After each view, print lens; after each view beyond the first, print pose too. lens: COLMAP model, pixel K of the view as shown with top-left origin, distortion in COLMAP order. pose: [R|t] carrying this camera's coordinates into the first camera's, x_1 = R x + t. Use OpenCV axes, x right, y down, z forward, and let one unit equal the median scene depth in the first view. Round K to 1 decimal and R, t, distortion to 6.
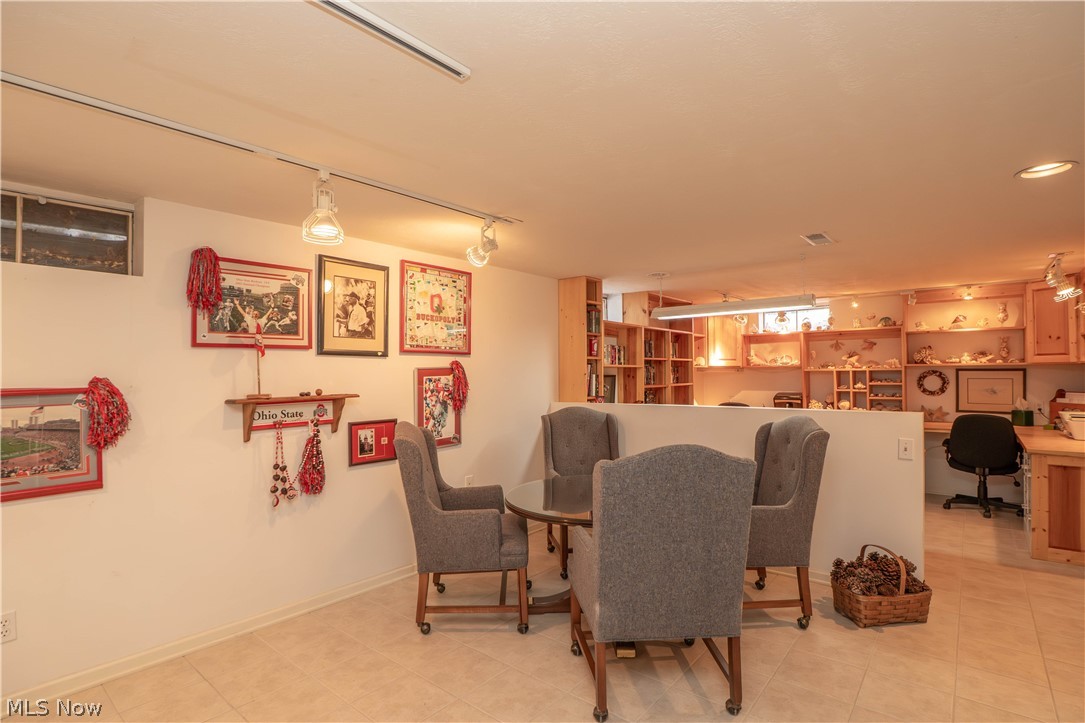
lens RADIAL K [[524.2, 0, 542.5], [0, 524.2, 361.5], [0, 0, 1]] dist [-0.025098, 0.000631]
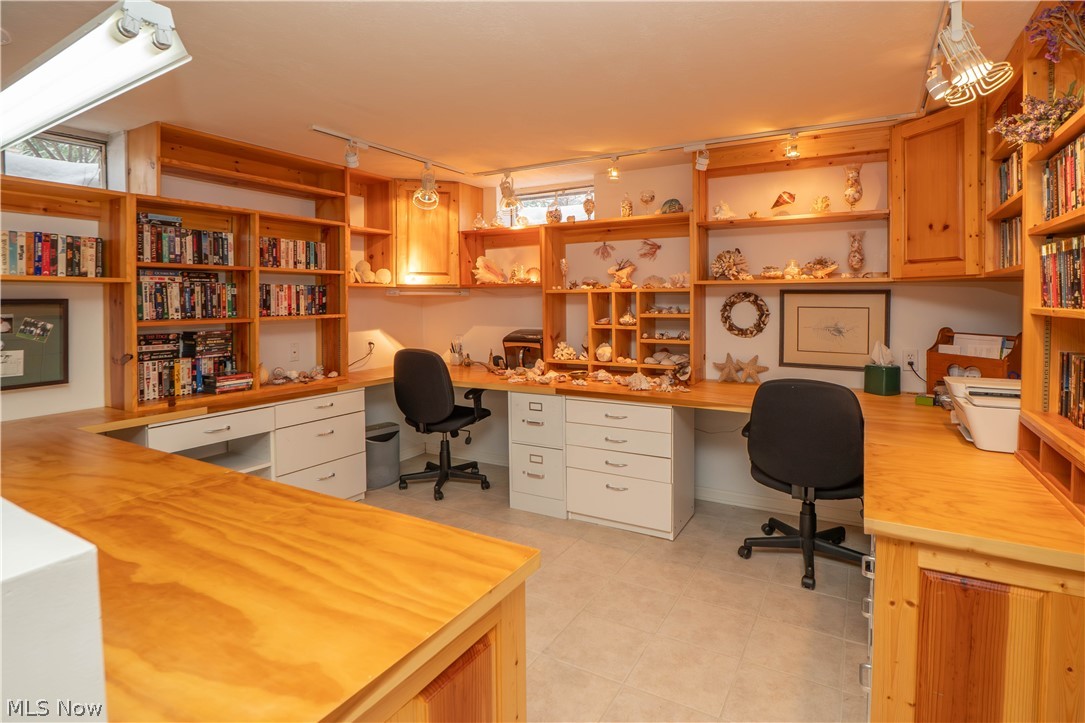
lens RADIAL K [[526.9, 0, 542.7], [0, 526.9, 298.3], [0, 0, 1]] dist [-0.036256, 0.000009]
pose [[0.989742, 0.002173, 0.142849, 0.464365], [-0.005395, 0.999740, 0.022169, 0.012322], [-0.142763, -0.022712, 0.989496, 0.472103]]
